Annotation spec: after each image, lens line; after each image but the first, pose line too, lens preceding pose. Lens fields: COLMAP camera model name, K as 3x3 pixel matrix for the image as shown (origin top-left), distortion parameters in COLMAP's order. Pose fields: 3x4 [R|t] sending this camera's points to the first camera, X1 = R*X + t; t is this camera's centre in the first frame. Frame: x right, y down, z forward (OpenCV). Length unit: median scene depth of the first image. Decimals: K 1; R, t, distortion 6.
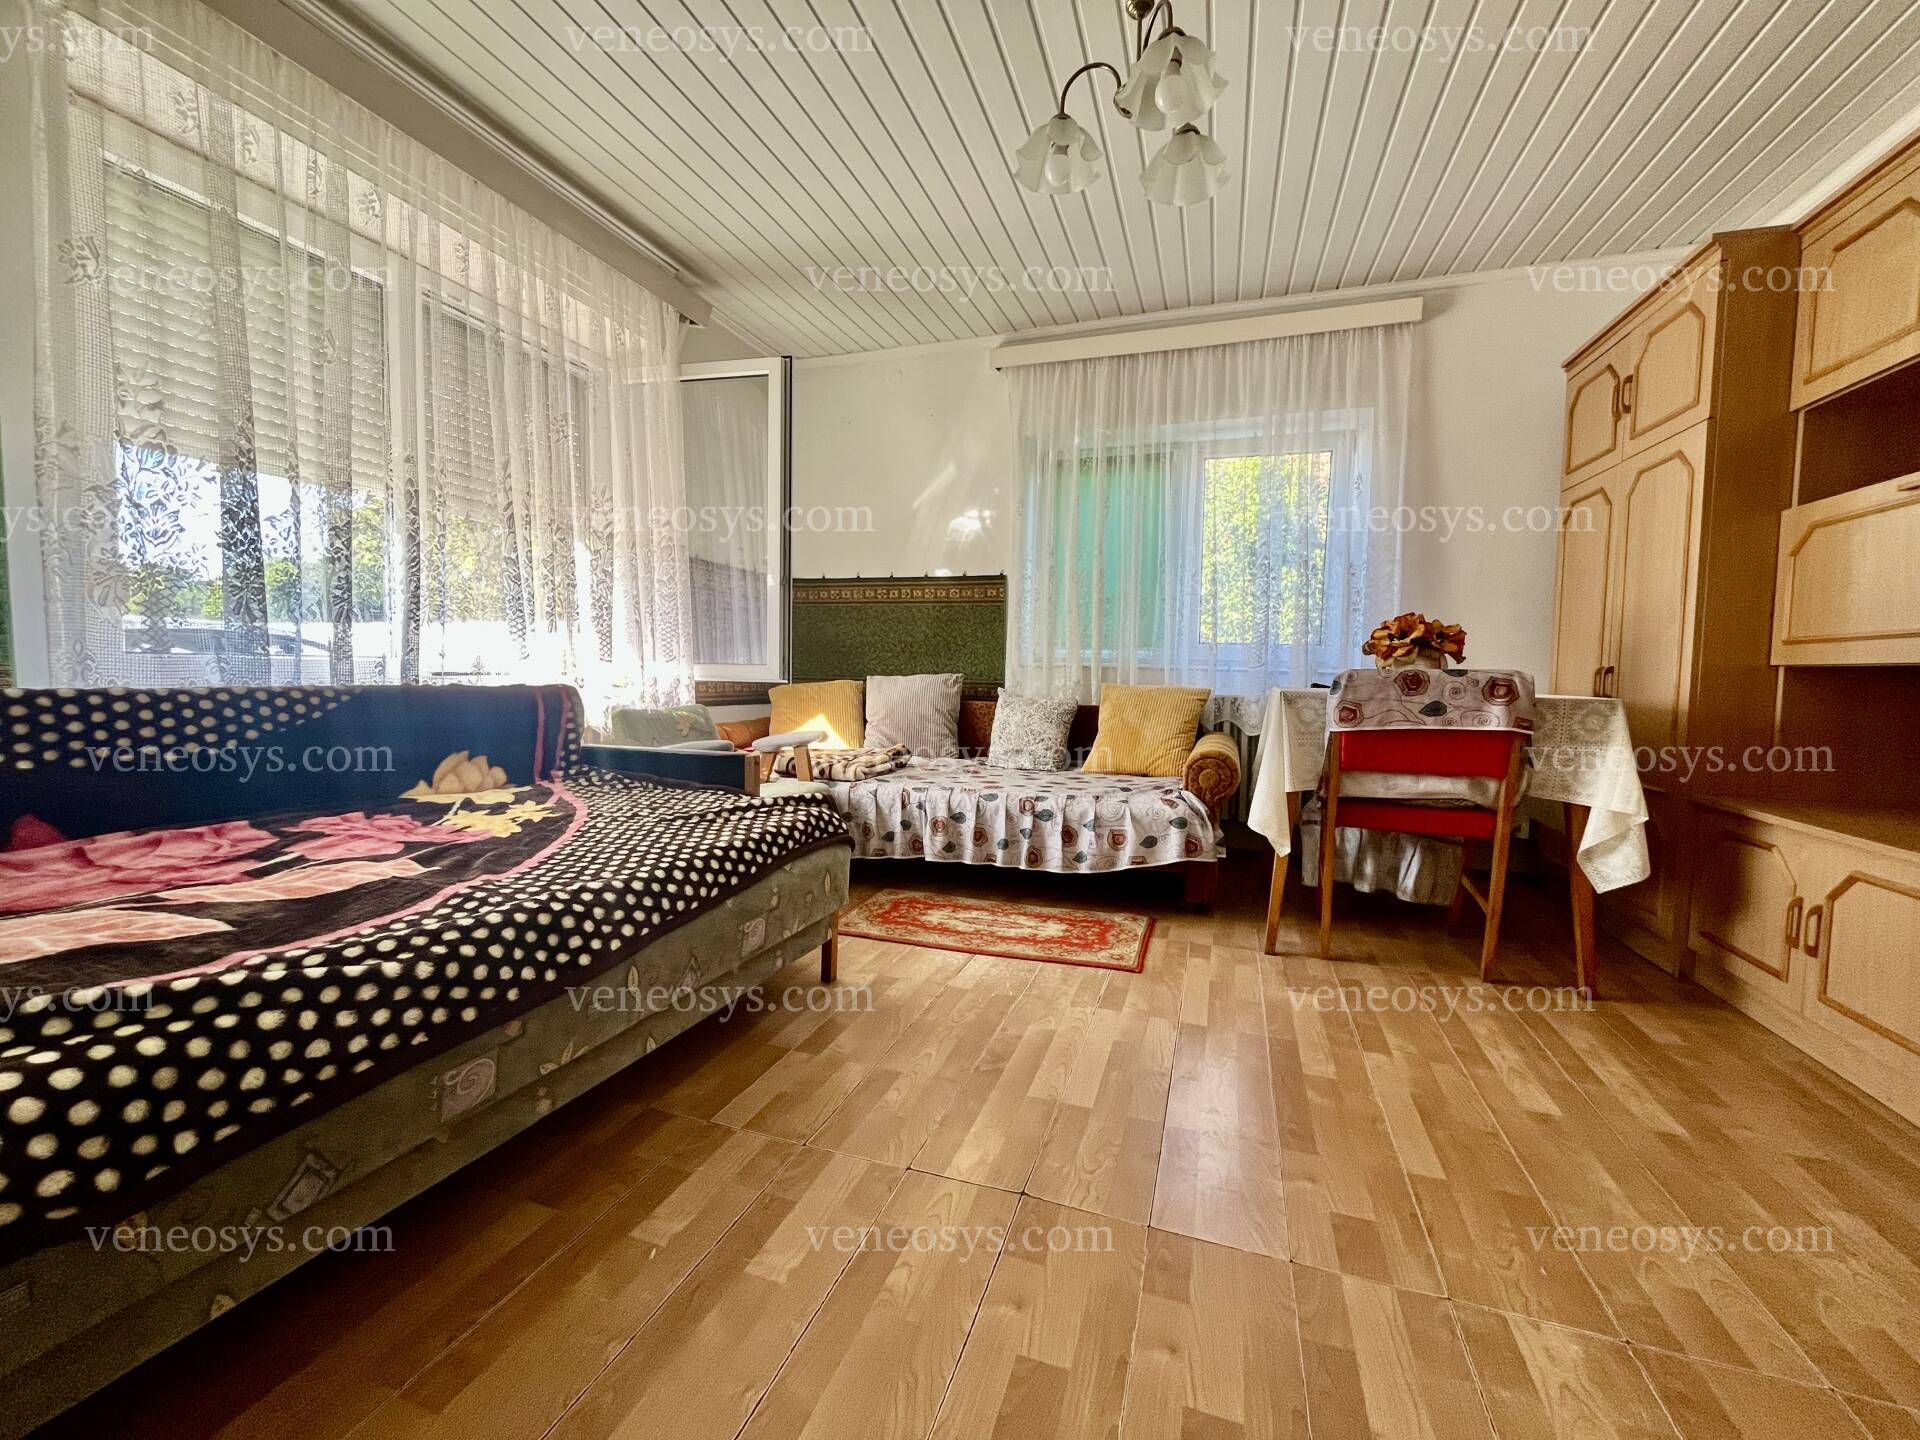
lens RADIAL K [[777.3, 0, 956.6], [0, 777.3, 722.0], [0, 0, 1]] dist [-0.003879, 0.000254]
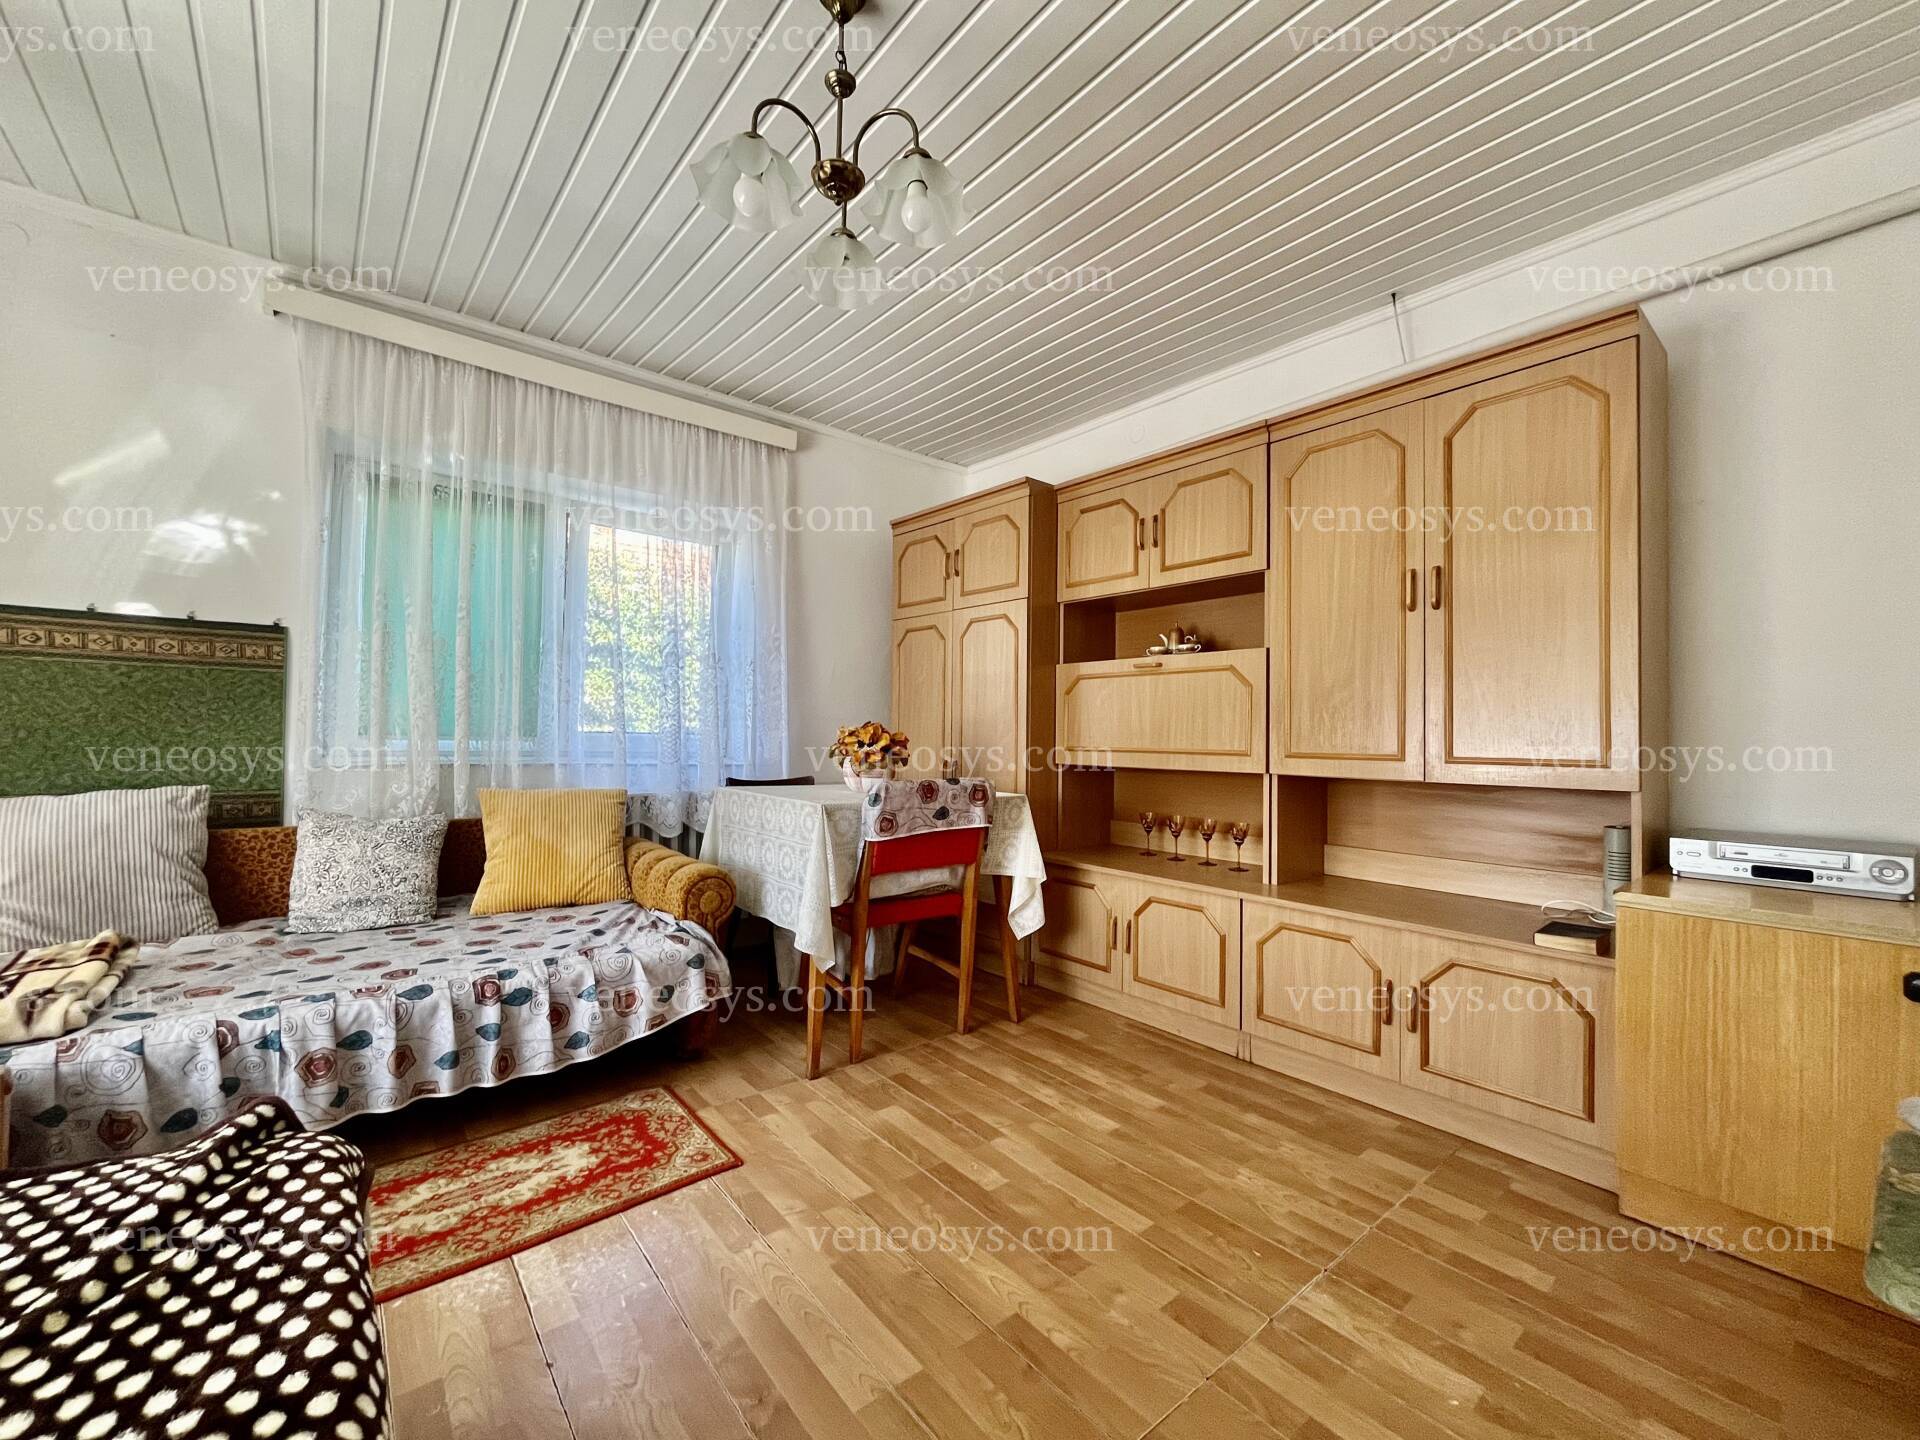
lens RADIAL K [[777.3, 0, 956.6], [0, 777.3, 722.0], [0, 0, 1]] dist [-0.003879, 0.000254]
pose [[0.520007, 0.006193, 0.854140, -0.295434], [0.050487, 0.998003, -0.037973, -0.086115], [-0.852669, 0.062869, 0.518655, 0.292499]]
